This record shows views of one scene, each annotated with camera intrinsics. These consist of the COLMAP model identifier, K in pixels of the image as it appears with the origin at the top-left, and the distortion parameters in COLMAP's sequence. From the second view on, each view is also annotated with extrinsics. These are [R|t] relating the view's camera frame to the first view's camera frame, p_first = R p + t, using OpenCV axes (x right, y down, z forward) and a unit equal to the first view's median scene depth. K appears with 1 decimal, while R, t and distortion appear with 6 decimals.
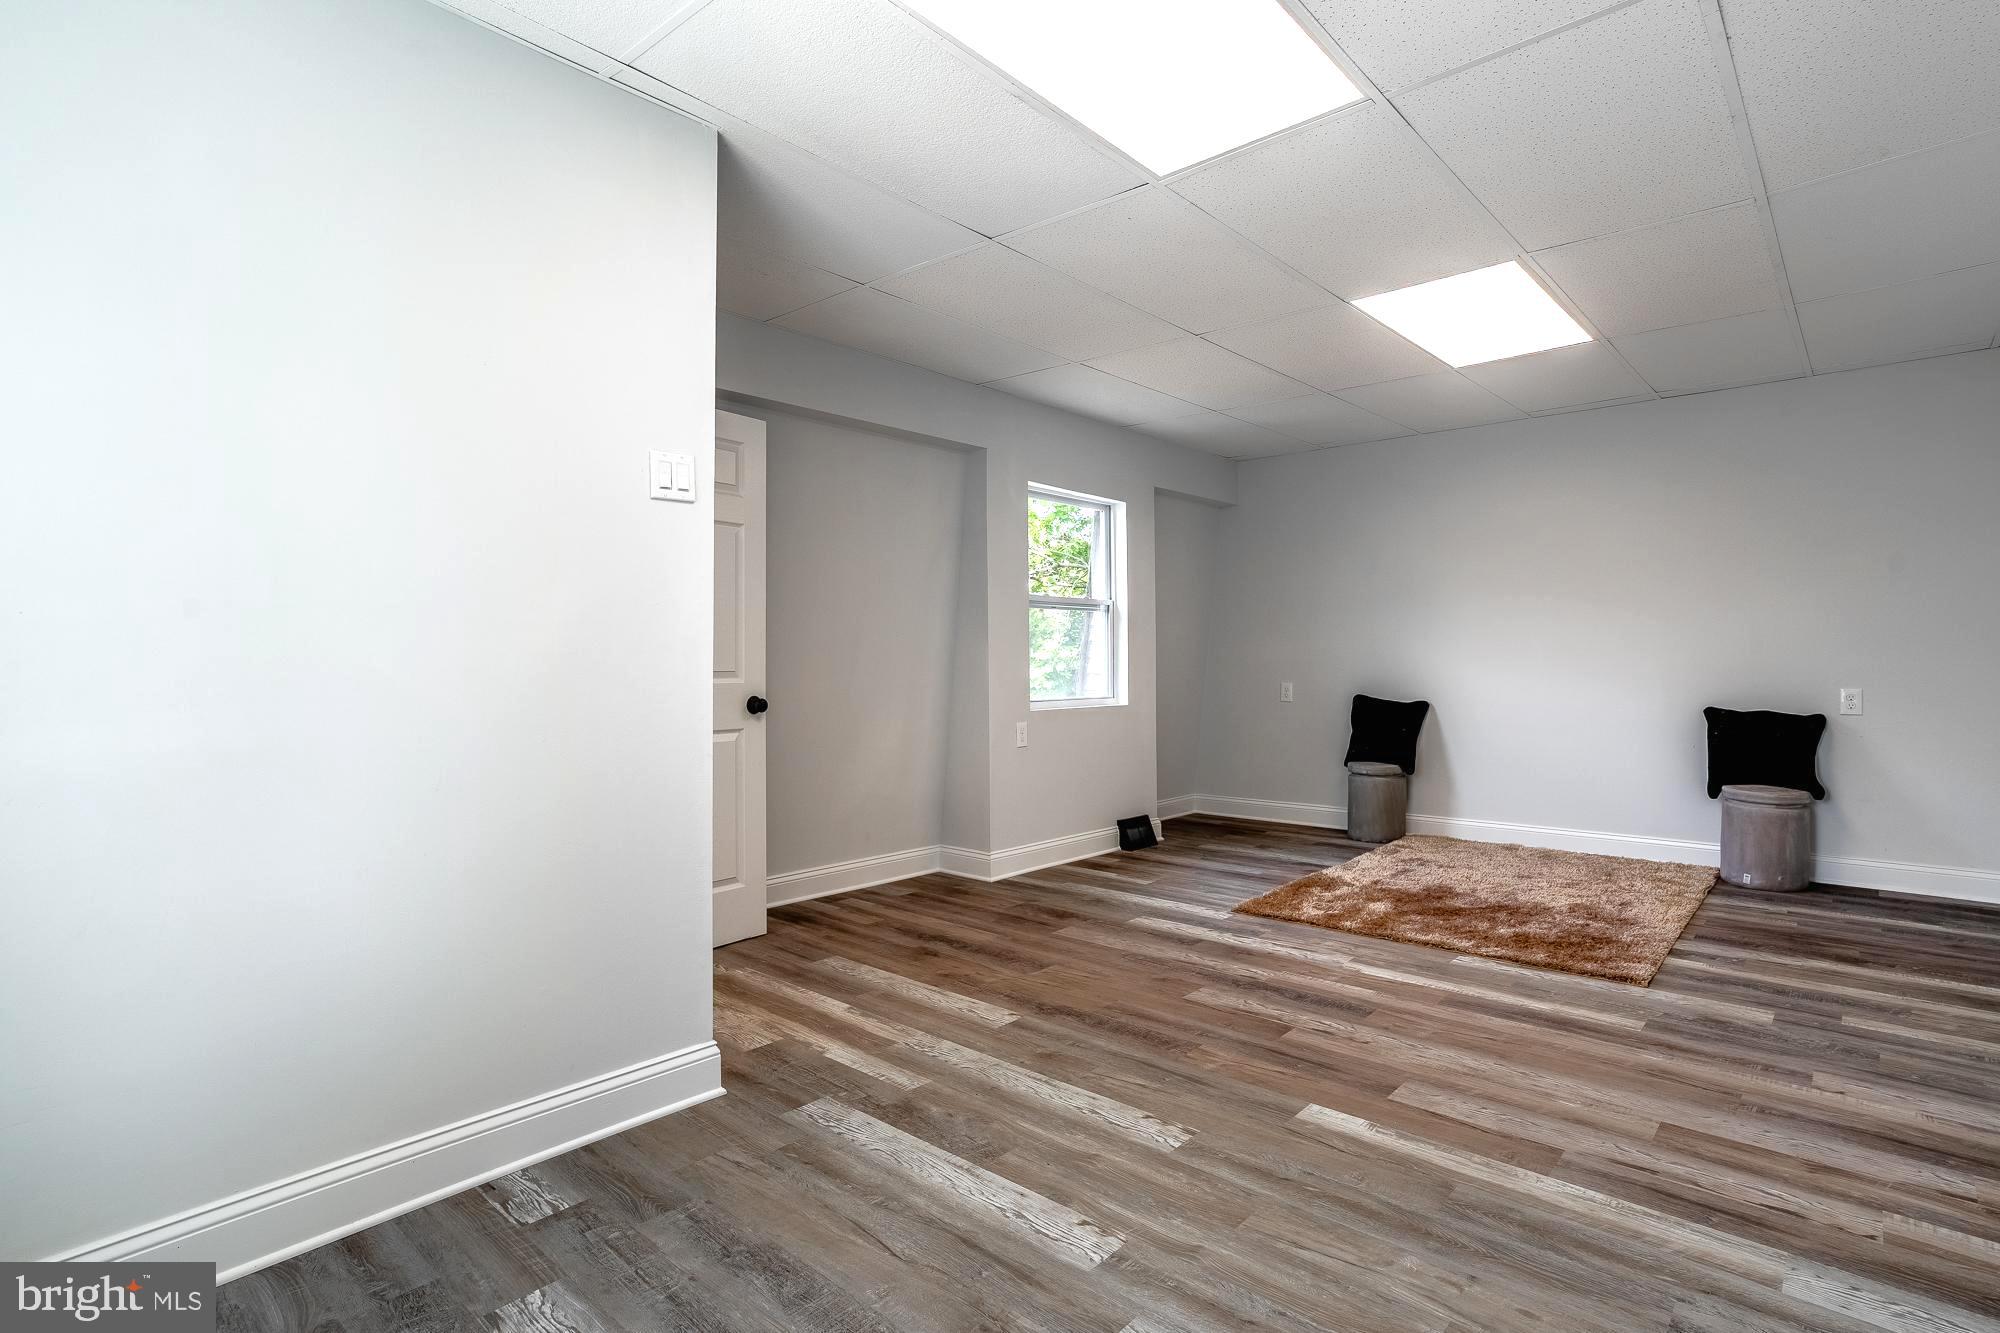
lens RADIAL K [[989.8, 0, 1000.0], [0, 989.8, 666.5], [0, 0, 1]] dist [-0.040895, 0.030684]
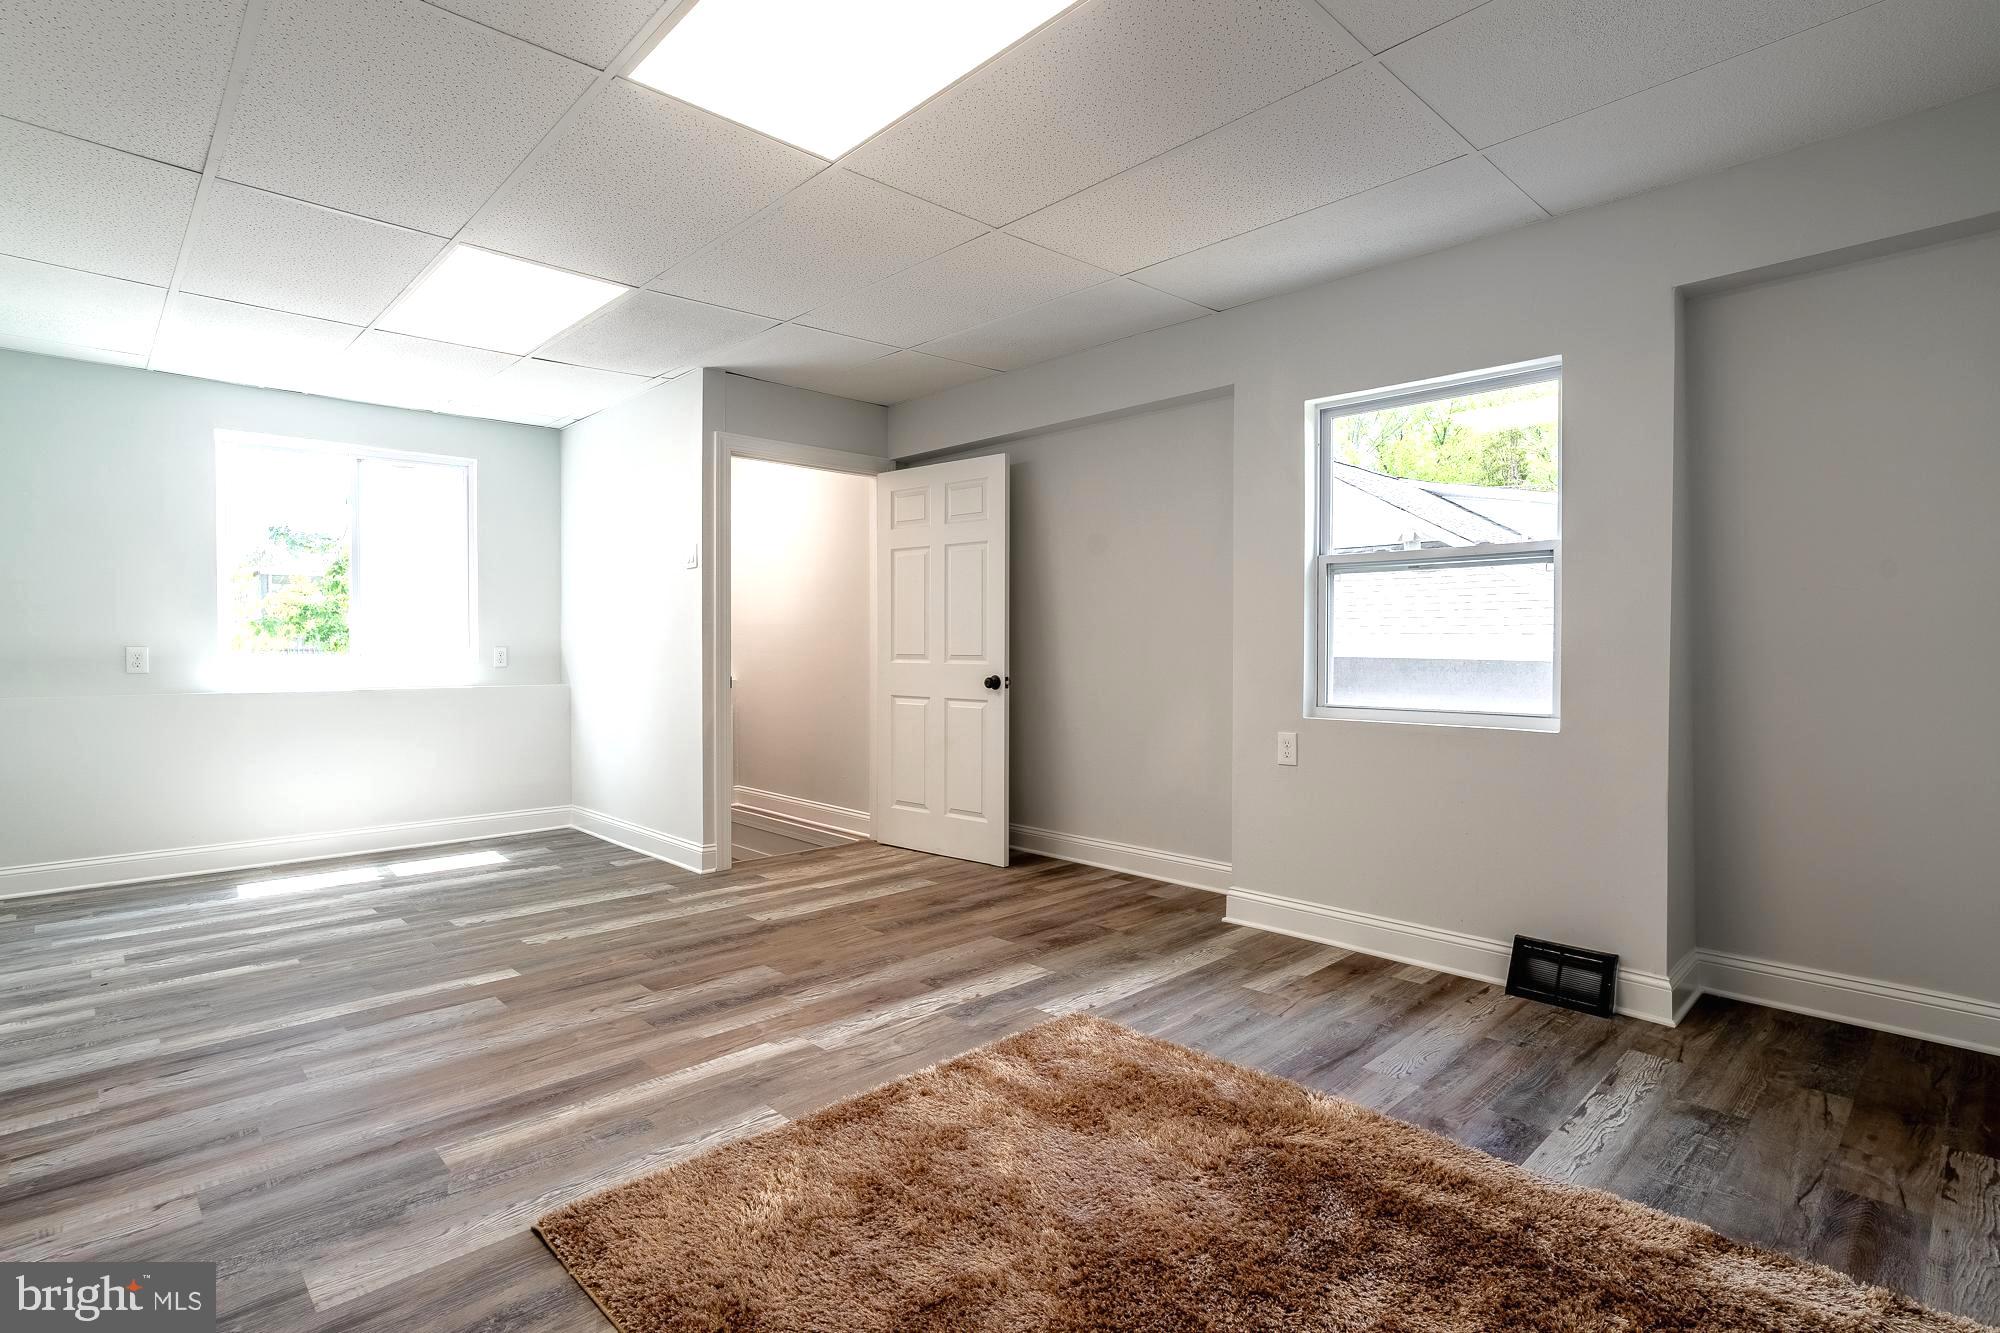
lens RADIAL K [[989.8, 0, 1000.0], [0, 989.8, 666.5], [0, 0, 1]] dist [-0.040895, 0.030684]
pose [[-0.073675, 0.024368, -0.996985, 1.329868], [-0.004839, 0.999681, 0.024792, -0.015315], [0.997271, 0.006651, -0.073534, 1.451491]]
